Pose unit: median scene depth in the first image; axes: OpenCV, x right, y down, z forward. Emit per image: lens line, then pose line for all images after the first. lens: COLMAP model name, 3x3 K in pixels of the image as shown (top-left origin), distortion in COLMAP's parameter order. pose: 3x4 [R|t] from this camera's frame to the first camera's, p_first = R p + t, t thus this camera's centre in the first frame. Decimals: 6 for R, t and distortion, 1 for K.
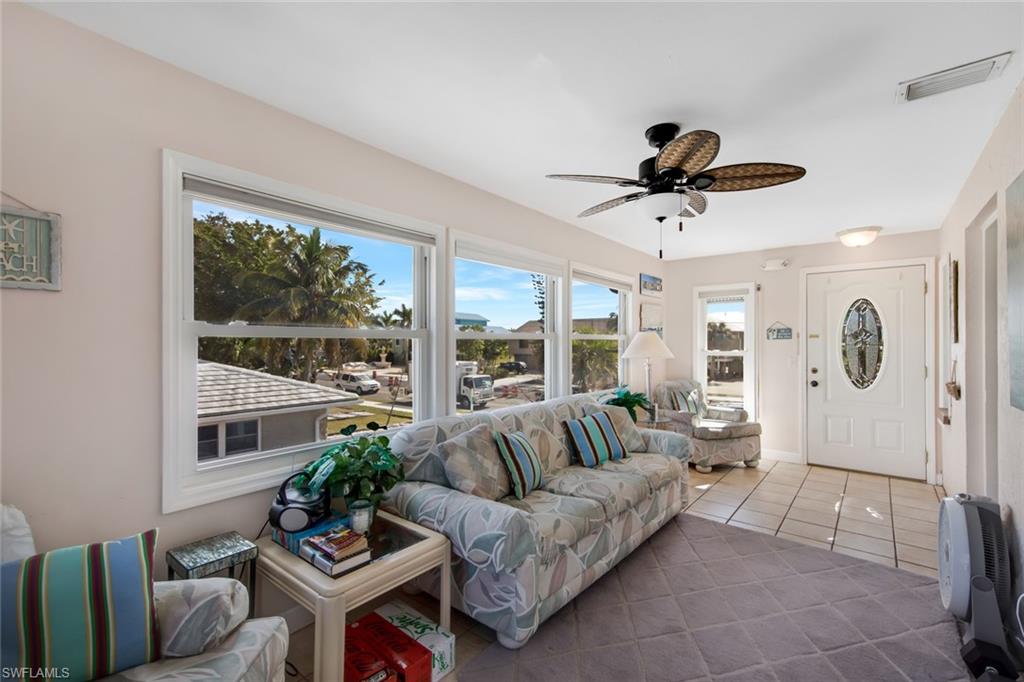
lens RADIAL K [[449.9, 0, 512.0], [0, 449.9, 341.0], [0, 0, 1]] dist [0.000395, -0.000025]
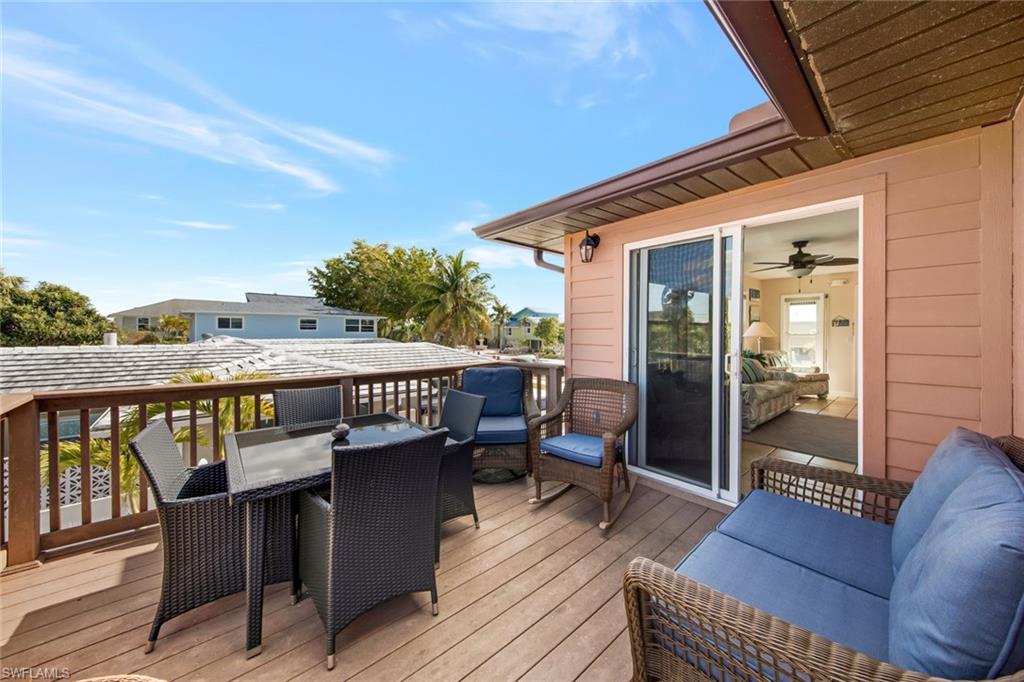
lens RADIAL K [[353.4, 0, 514.5], [0, 353.4, 333.8], [0, 0, 1]] dist [-0.000546, -0.000043]
pose [[0.984334, 0.001564, -0.176309, -0.380374], [0.000526, 0.999930, 0.011804, 0.008426], [0.176315, -0.011712, 0.984264, -0.528296]]
